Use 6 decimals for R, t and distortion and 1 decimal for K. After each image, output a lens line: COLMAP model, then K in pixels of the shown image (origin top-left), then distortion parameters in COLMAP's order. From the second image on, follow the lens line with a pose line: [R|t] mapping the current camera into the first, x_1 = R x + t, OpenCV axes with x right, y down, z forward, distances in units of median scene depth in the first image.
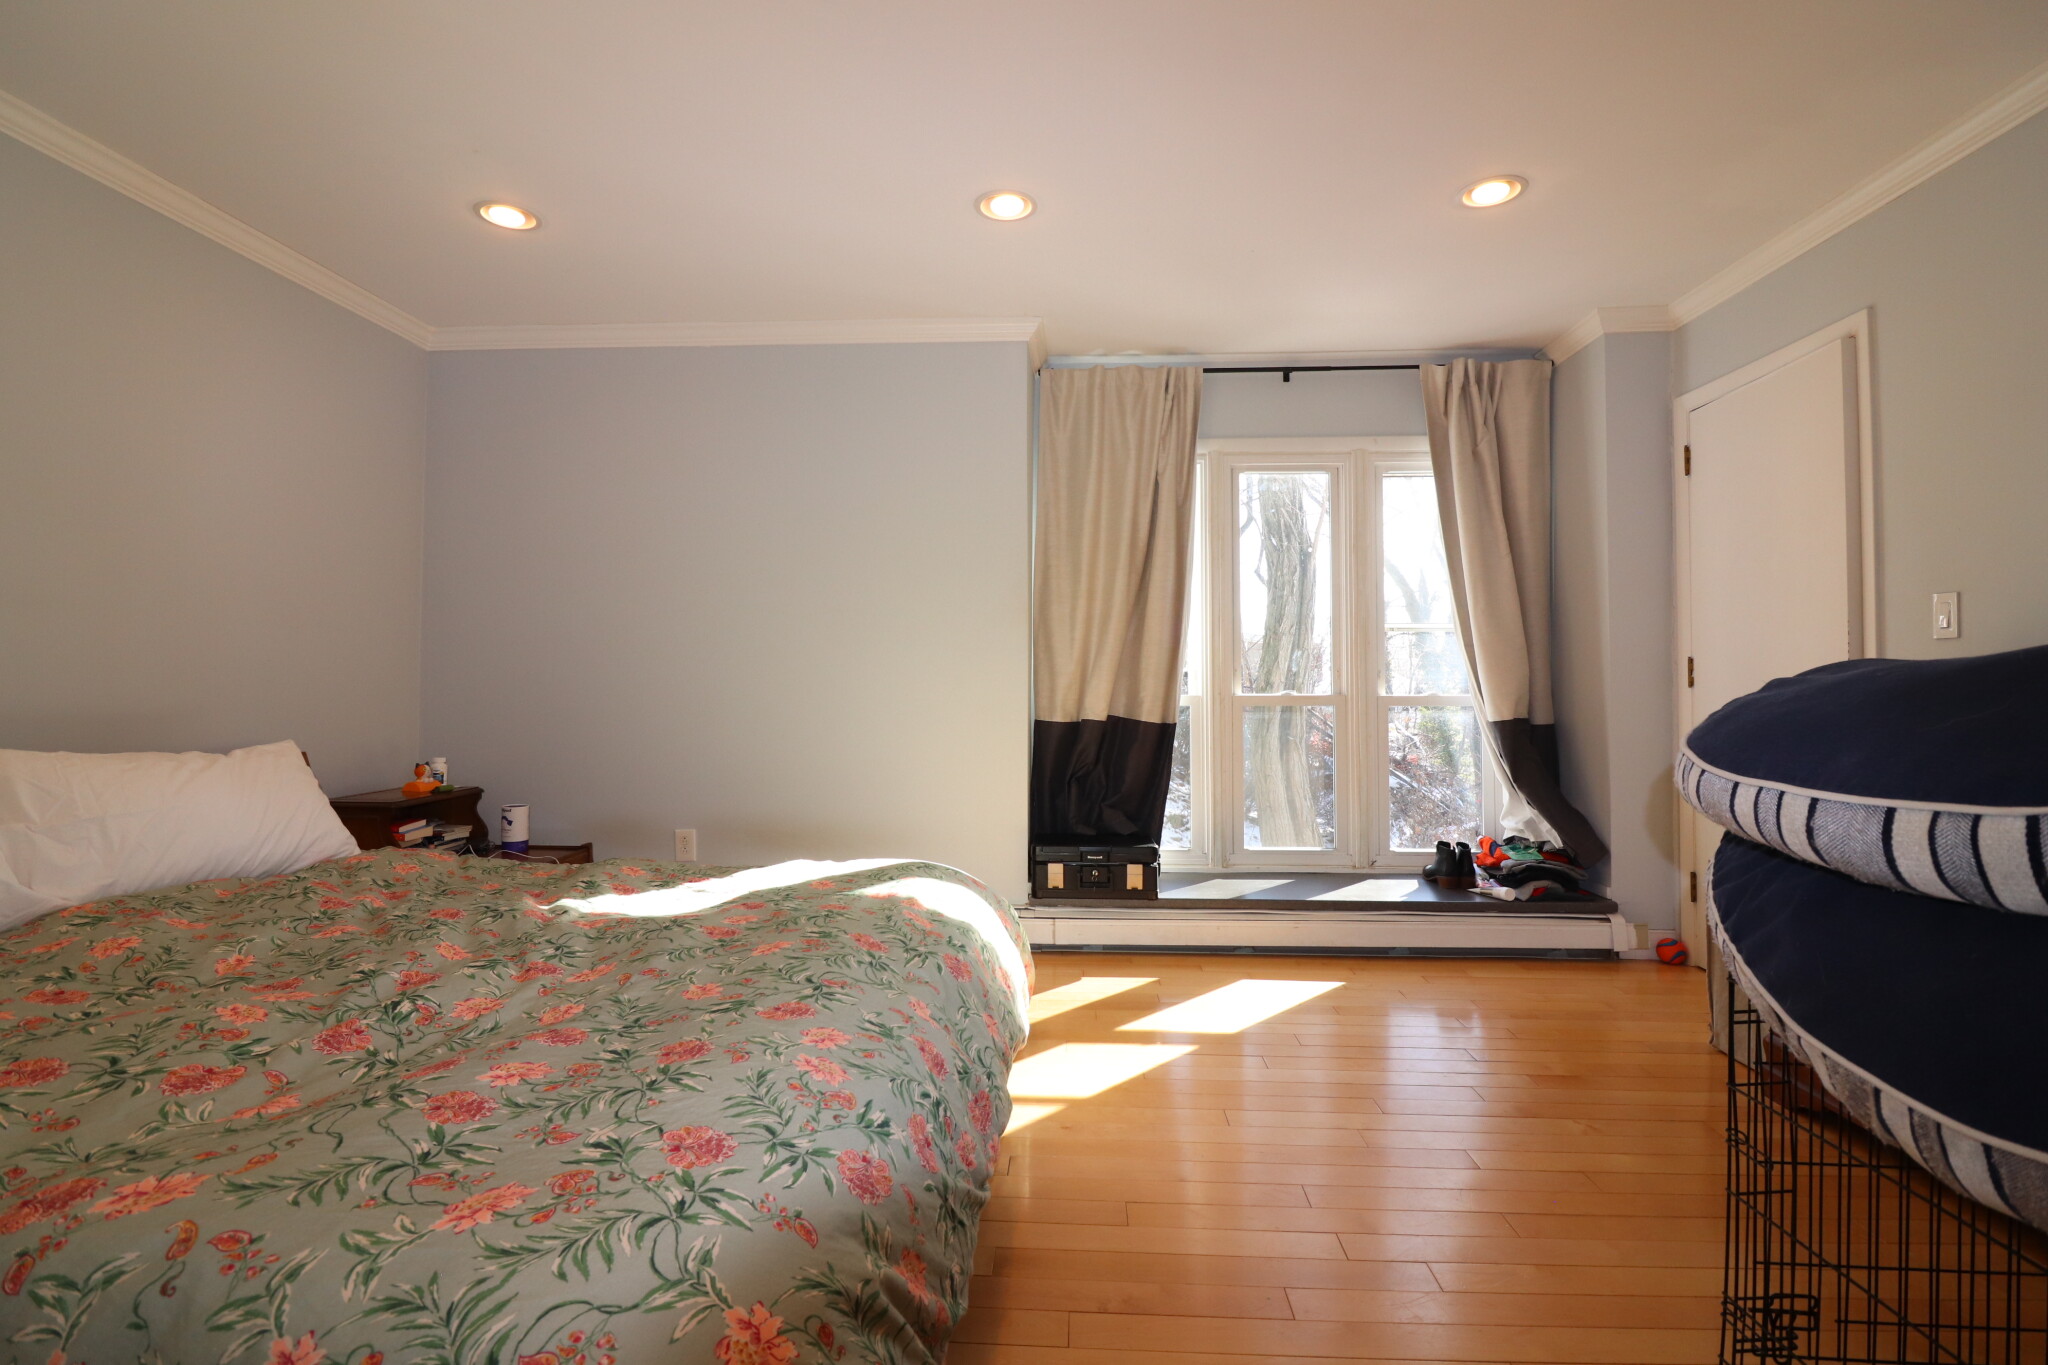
lens RADIAL K [[961.0, 0, 1022.4], [0, 961.0, 667.2], [0, 0, 1]] dist [0.000169, -0.014172]
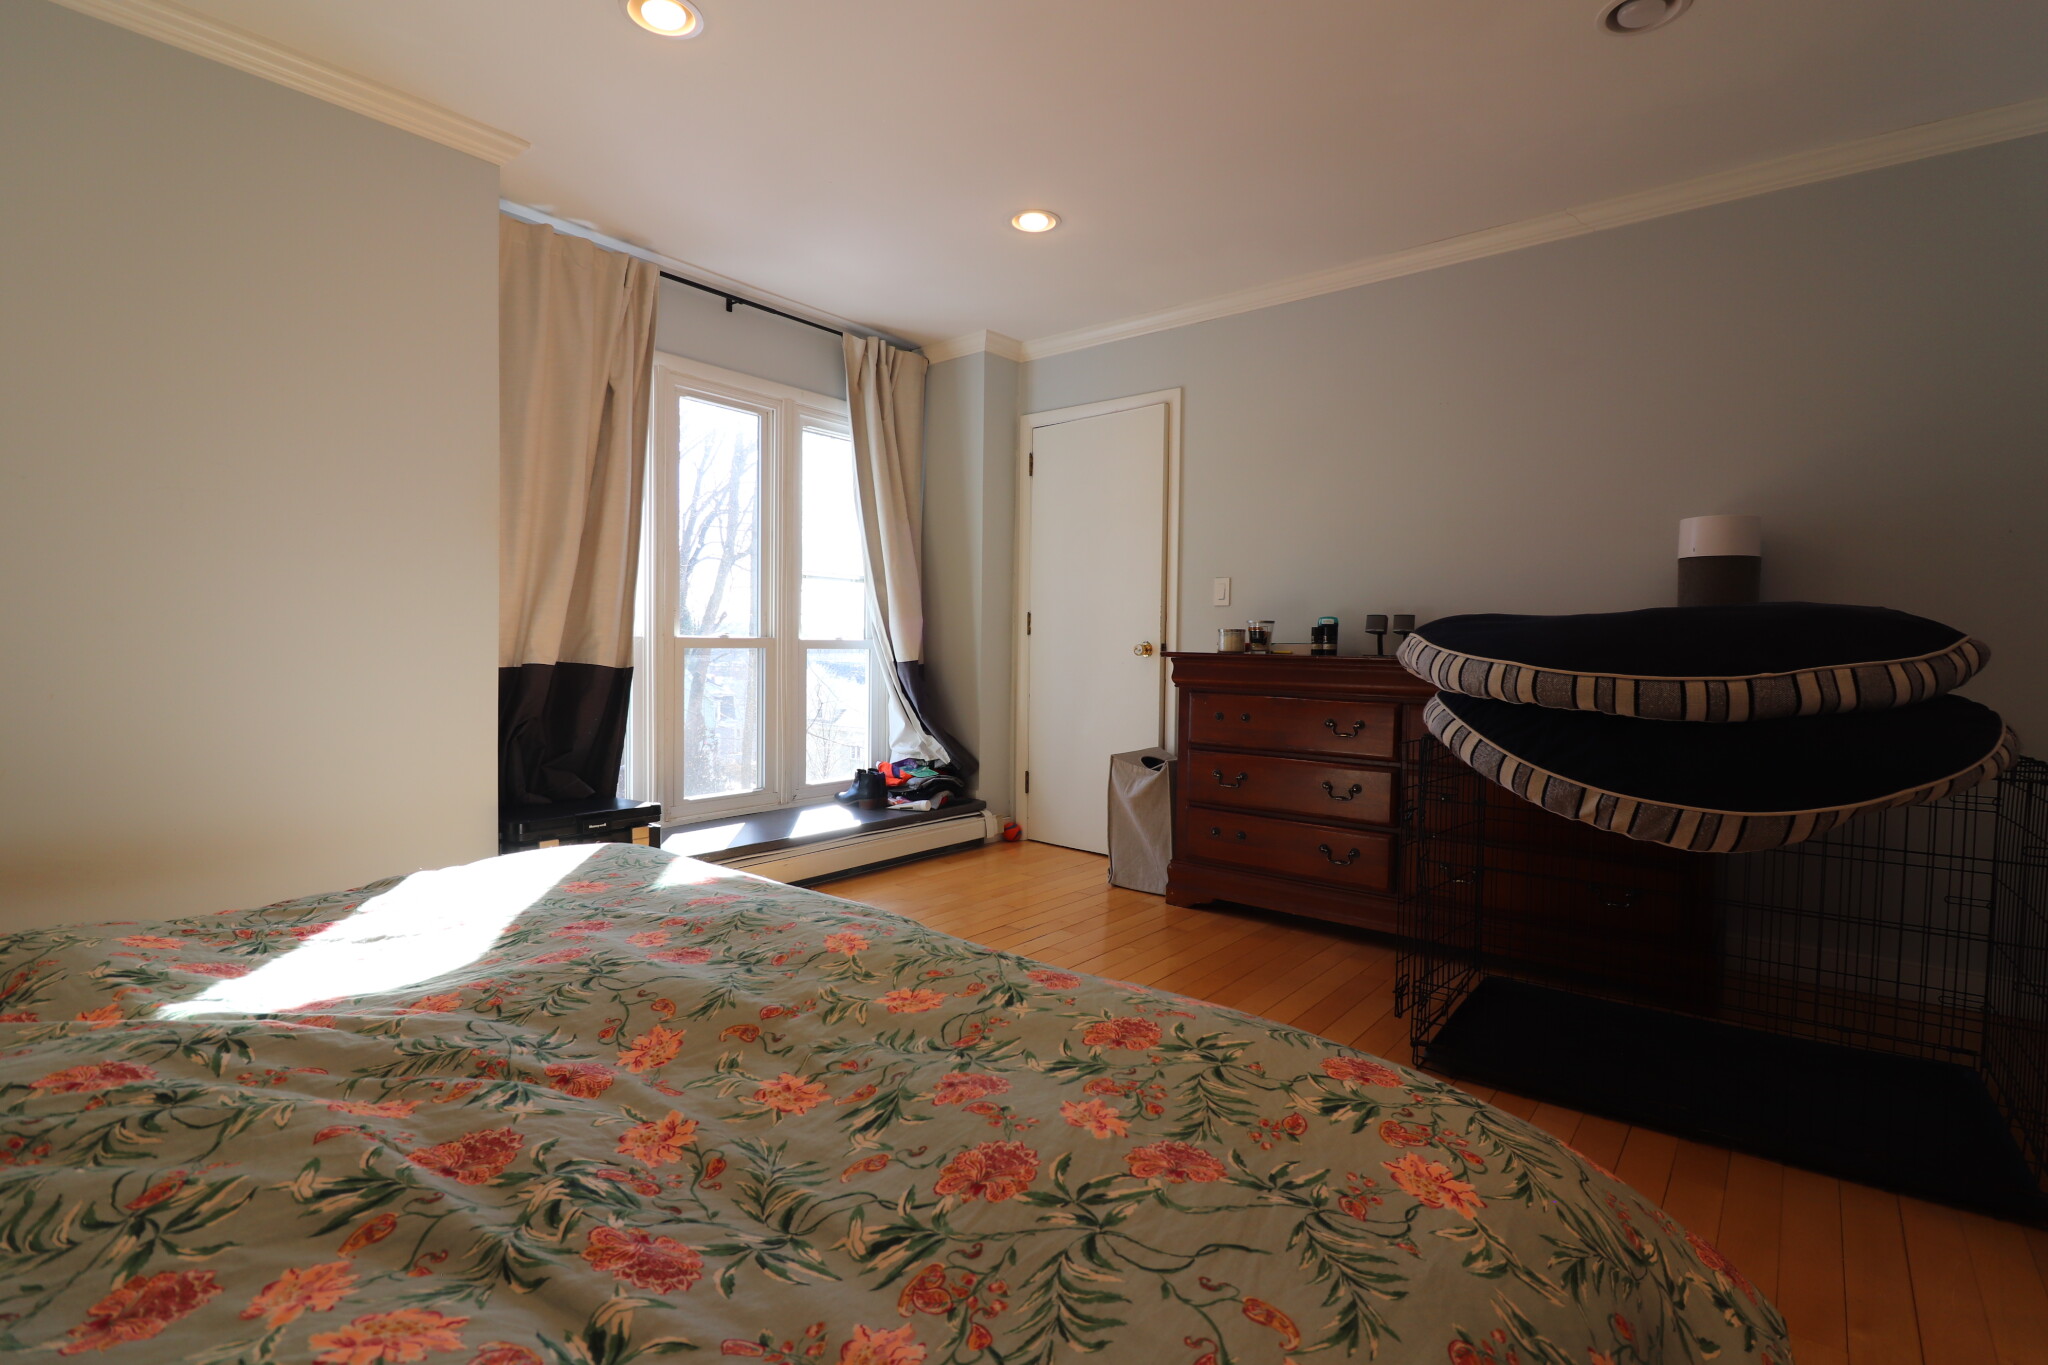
lens RADIAL K [[961.0, 0, 1022.4], [0, 961.0, 667.2], [0, 0, 1]] dist [0.000169, -0.014172]
pose [[0.579528, -0.011444, 0.814872, -0.397597], [-0.029938, 0.998927, 0.035321, 0.018653], [-0.814402, -0.044865, 0.578564, 0.218409]]
